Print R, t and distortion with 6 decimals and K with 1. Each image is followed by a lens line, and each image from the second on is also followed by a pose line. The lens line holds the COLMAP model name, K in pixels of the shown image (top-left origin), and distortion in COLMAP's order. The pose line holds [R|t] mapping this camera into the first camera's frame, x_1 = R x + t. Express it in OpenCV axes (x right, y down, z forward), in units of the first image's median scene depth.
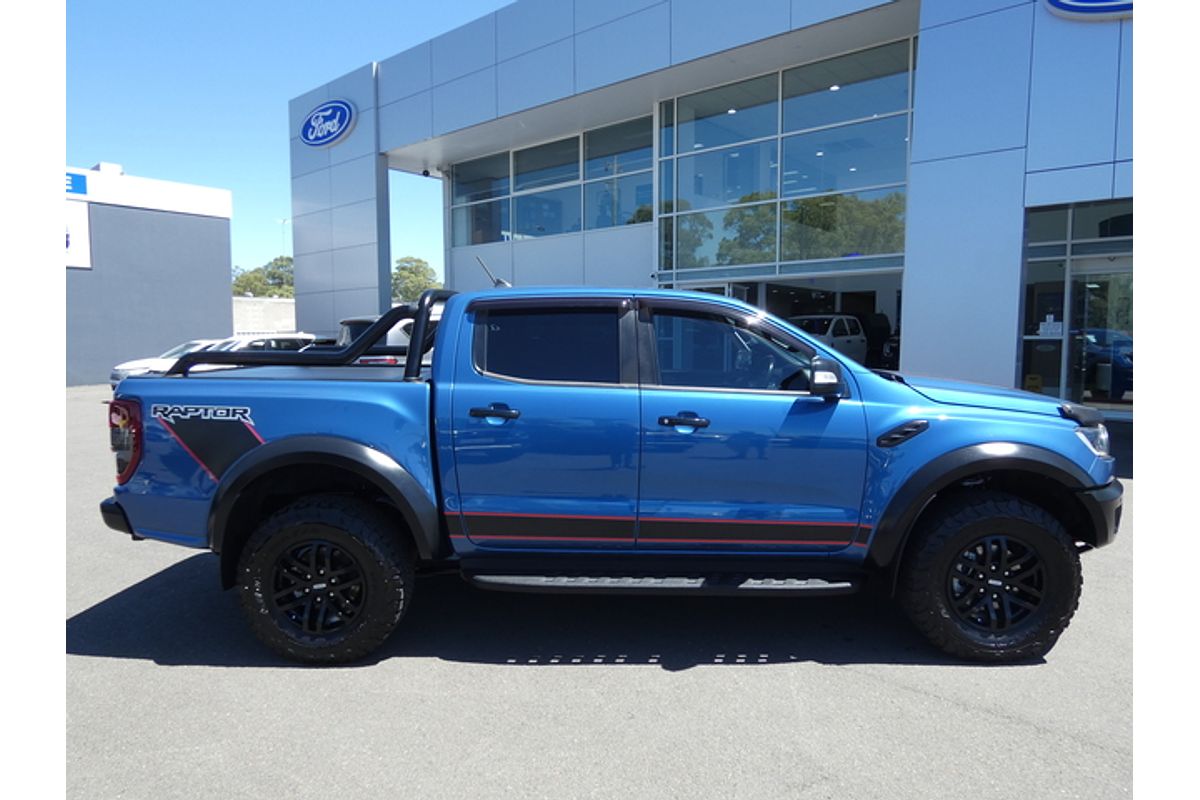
lens RADIAL K [[723.2, 0, 596.0], [0, 723.2, 396.9], [0, 0, 1]] dist [-0.012799, -0.011835]
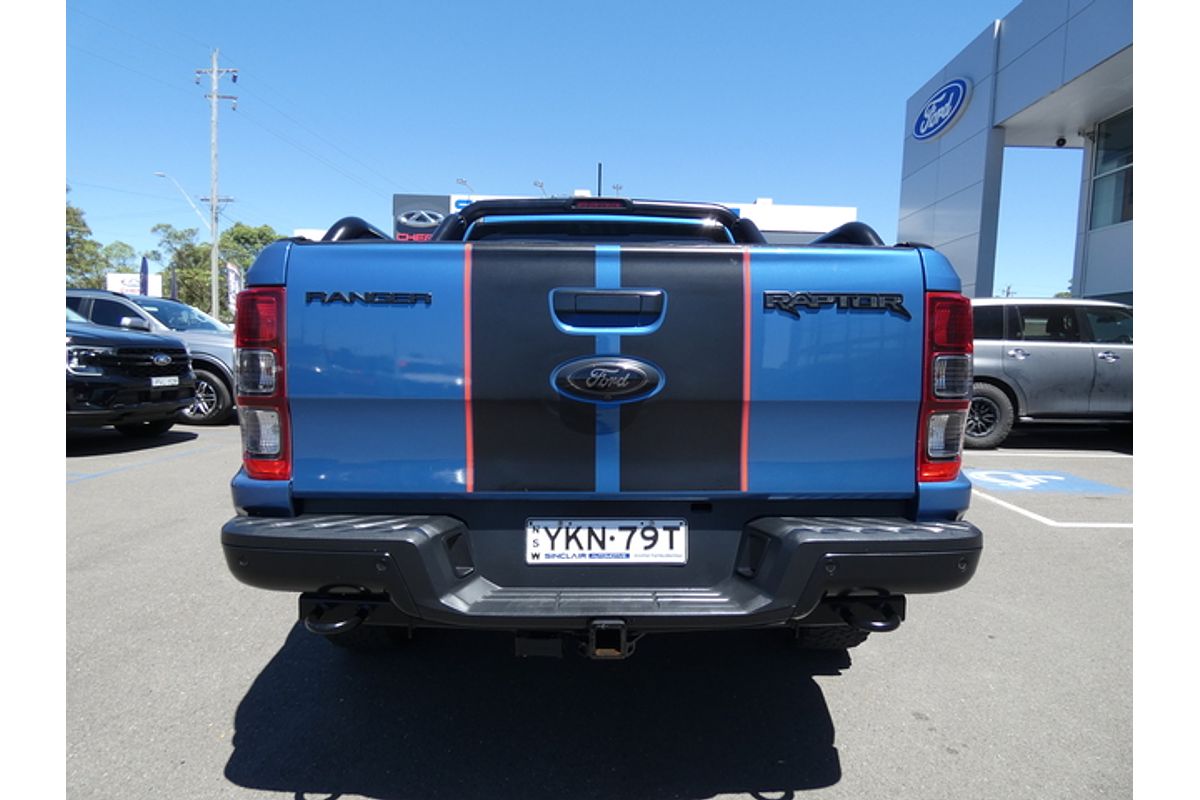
lens RADIAL K [[638.4, 0, 603.5], [0, 638.4, 399.3], [0, 0, 1]] dist [-0.003385, -0.003205]
pose [[0.624438, 0.089214, -0.775962, 0.024218], [-0.101935, 0.994267, 0.032283, 0.005038], [0.774394, 0.058939, 0.629952, 0.188069]]
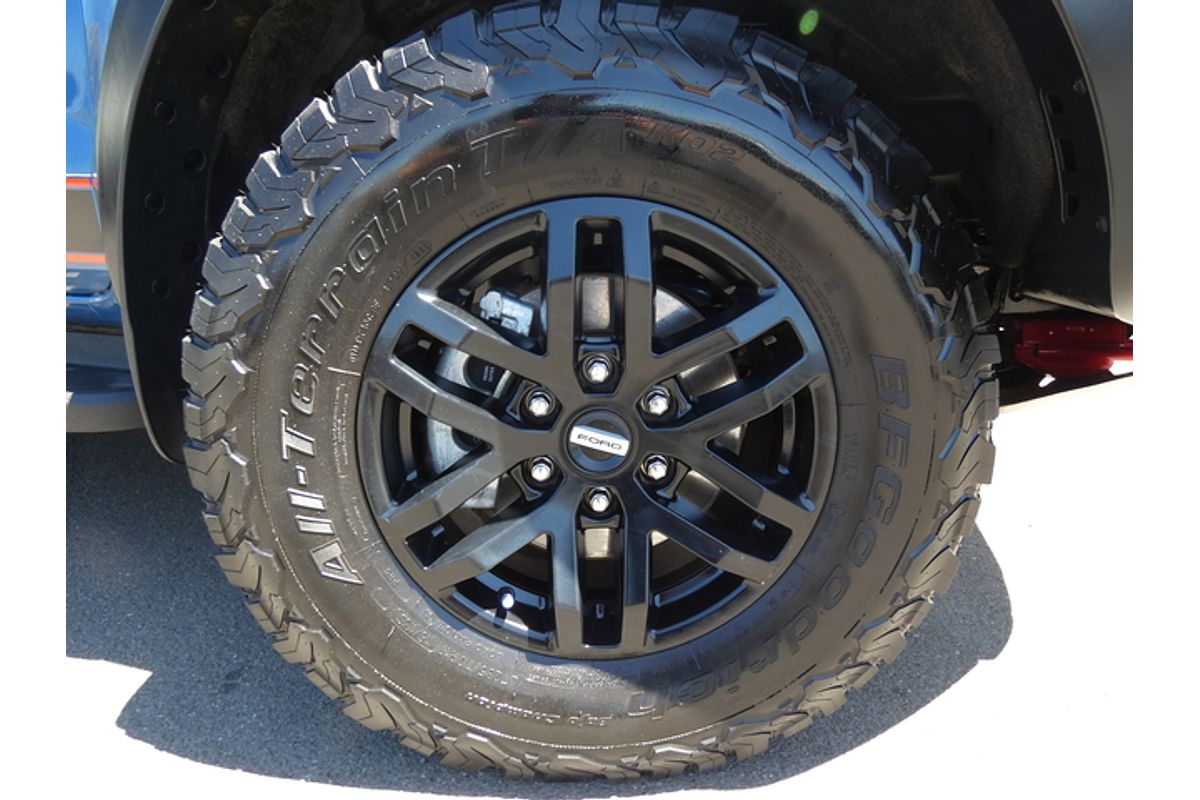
lens RADIAL K [[638.4, 0, 599.2], [0, 638.4, 398.1], [0, 0, 1]] dist [-0.003385, -0.003205]
pose [[0.966341, 0.075176, -0.246034, 0.106211], [-0.037950, 0.987545, 0.152689, 0.037434], [0.254448, -0.138213, 0.957159, 0.141283]]
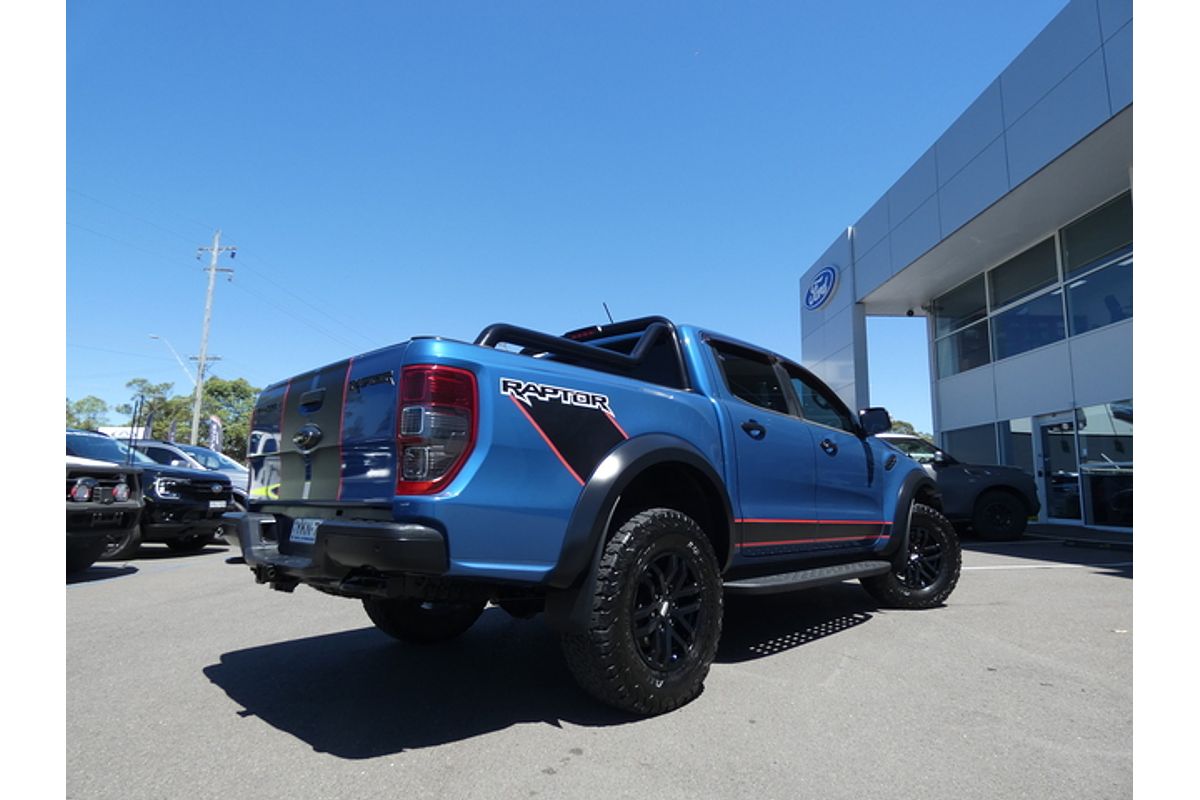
lens RADIAL K [[638.4, 0, 603.4], [0, 638.4, 399.9], [0, 0, 1]] dist [-0.003385, -0.003205]
pose [[0.663153, -0.094952, -0.742437, 0.152344], [-0.076520, 0.978123, -0.193443, 0.024313], [0.744562, 0.185093, 0.641379, 0.117209]]
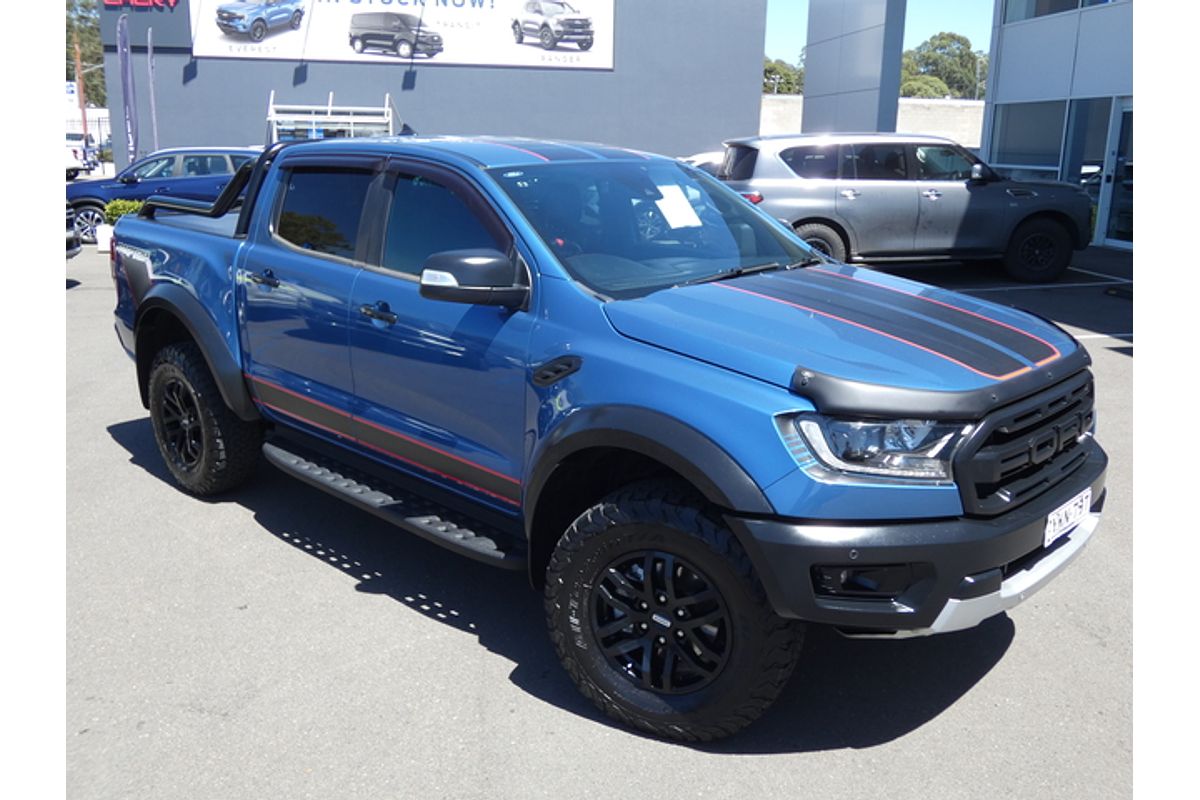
lens RADIAL K [[1003.8, 0, 610.3], [0, 1003.8, 392.0], [0, 0, 1]] dist [-0.024054, 0.020140]
pose [[0.750513, 0.175513, -0.637123, 0.186320], [-0.073608, 0.980290, 0.183340, -0.018780], [0.656744, -0.090702, 0.748639, 0.052444]]
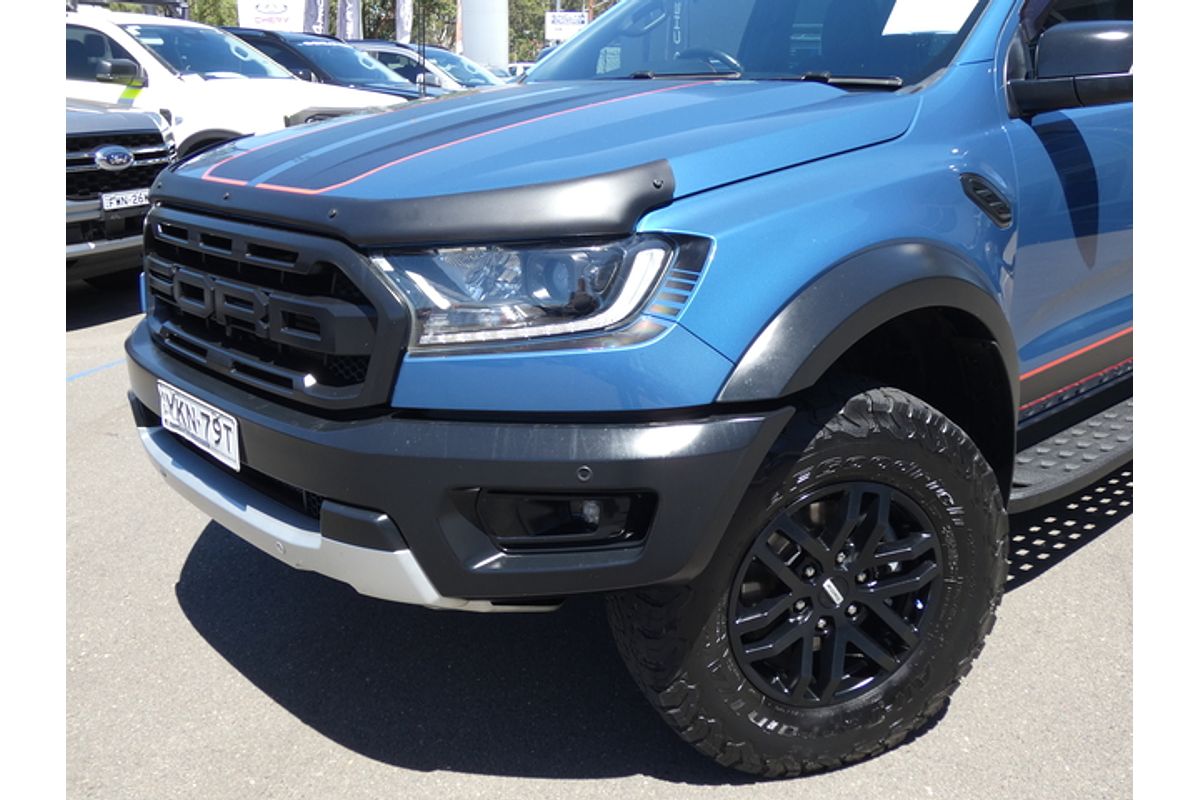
lens RADIAL K [[1080.5, 0, 609.1], [0, 1080.5, 408.8], [0, 0, 1]] dist [-0.020512, 0.028637]
pose [[0.391601, 0.280129, -0.876457, 0.158292], [-0.089918, 0.959622, 0.266534, 0.007289], [0.915731, -0.025566, 0.400978, 0.042886]]
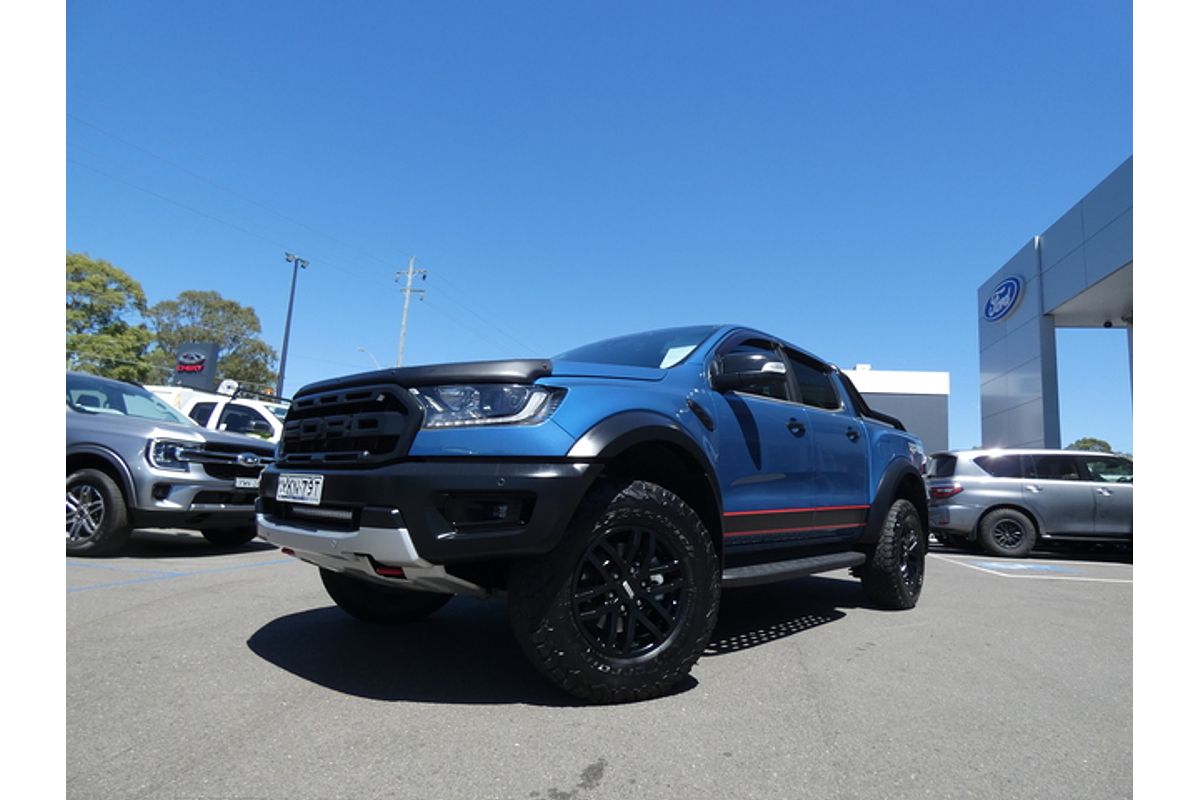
lens RADIAL K [[638.4, 0, 605.0], [0, 638.4, 397.2], [0, 0, 1]] dist [-0.003385, -0.003205]
pose [[0.487020, -0.101144, -0.867515, 0.184085], [-0.131499, 0.973458, -0.187319, 0.039293], [0.863435, 0.205306, 0.460793, 0.039117]]
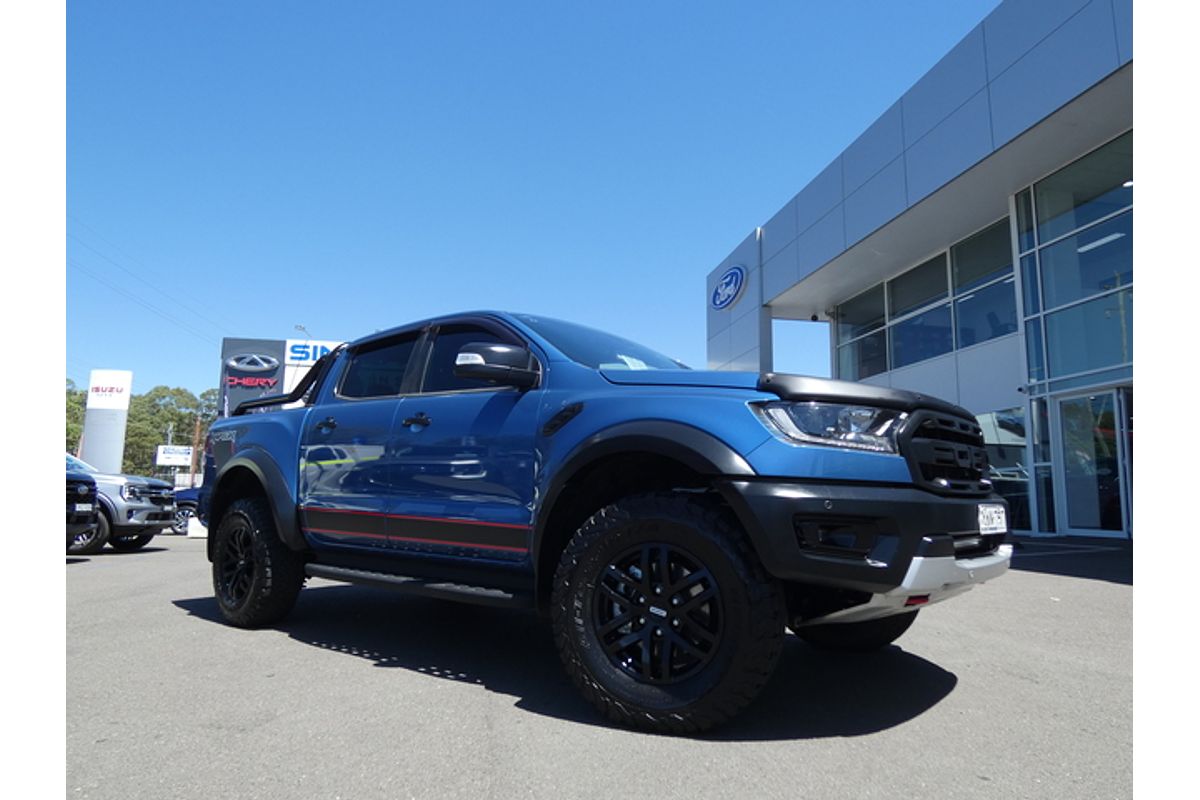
lens RADIAL K [[723.2, 0, 600.9], [0, 723.2, 394.6], [0, 0, 1]] dist [-0.012799, -0.011835]
pose [[0.778335, -0.081438, -0.622545, 0.172333], [-0.066179, 0.975387, -0.210335, 0.034811], [0.624352, 0.204911, 0.753788, 0.063100]]
